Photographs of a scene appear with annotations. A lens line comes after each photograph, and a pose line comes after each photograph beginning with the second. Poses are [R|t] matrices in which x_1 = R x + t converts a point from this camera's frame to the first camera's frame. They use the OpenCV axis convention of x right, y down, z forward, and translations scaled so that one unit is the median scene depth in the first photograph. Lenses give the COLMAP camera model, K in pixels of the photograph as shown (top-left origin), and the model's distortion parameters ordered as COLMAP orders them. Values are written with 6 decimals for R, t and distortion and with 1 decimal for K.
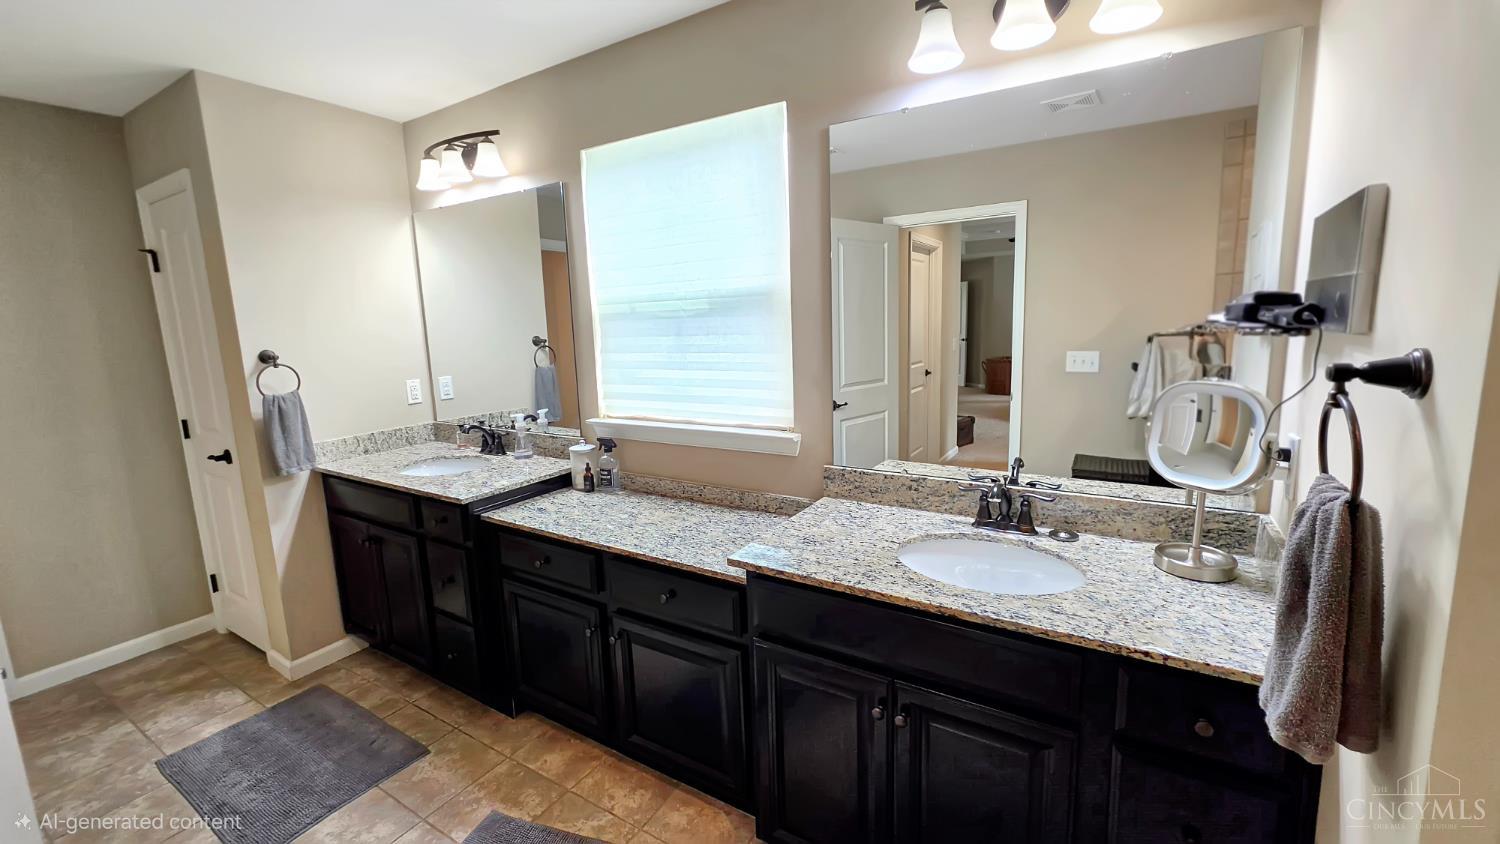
lens RADIAL K [[601.8, 0, 747.2], [0, 601.8, 416.1], [0, 0, 1]] dist [-0.000837, 0.000739]
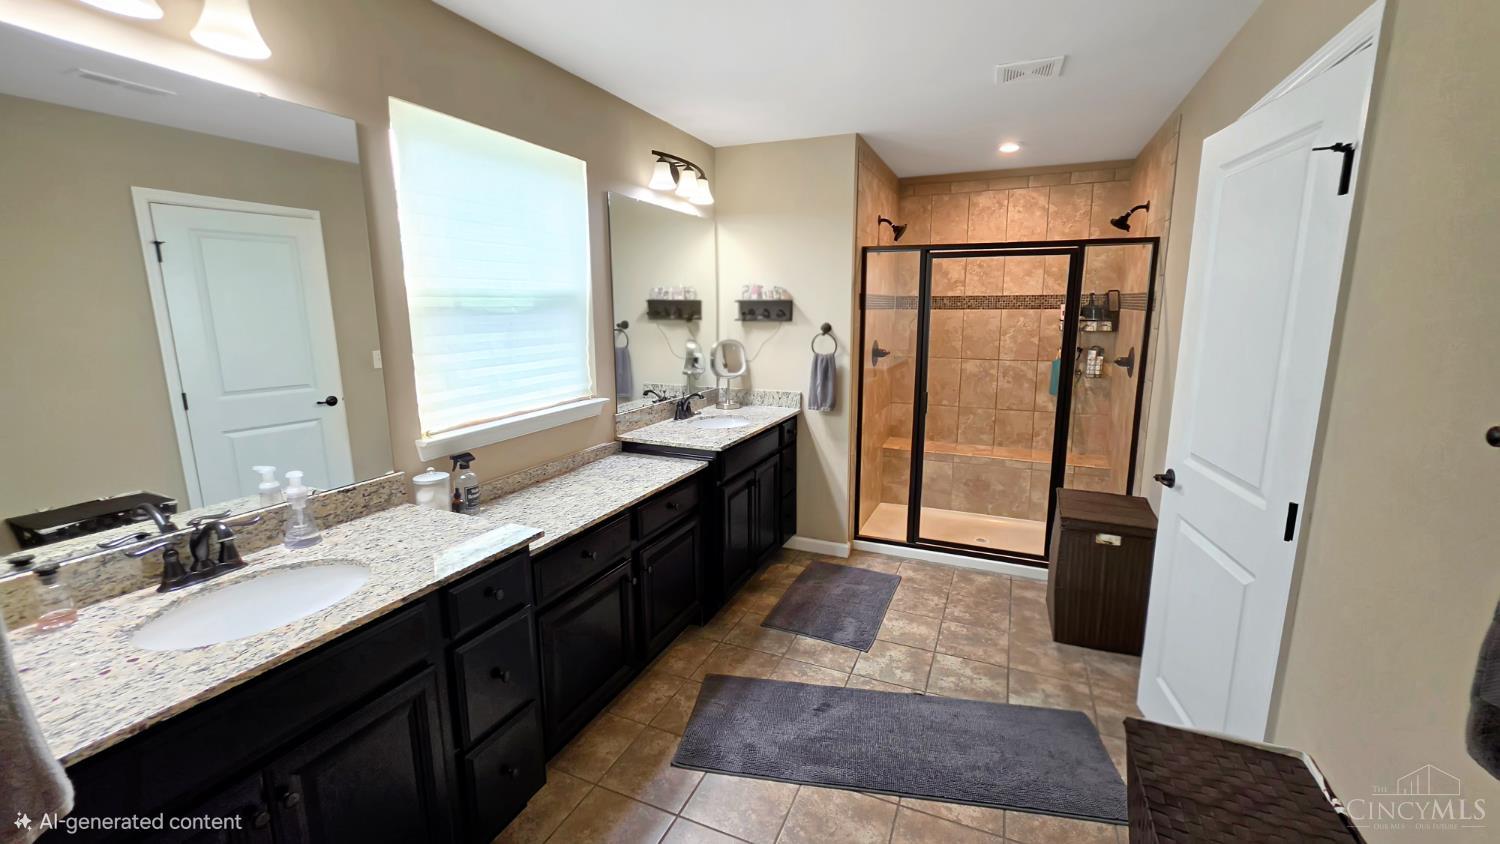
lens RADIAL K [[601.8, 0, 743.8], [0, 601.8, 425.6], [0, 0, 1]] dist [-0.000837, 0.000739]
pose [[-0.118201, -0.158071, 0.980328, -1.226626], [0.181366, 0.967205, 0.177823, -0.088825], [-0.976286, 0.198817, -0.085656, 0.738158]]
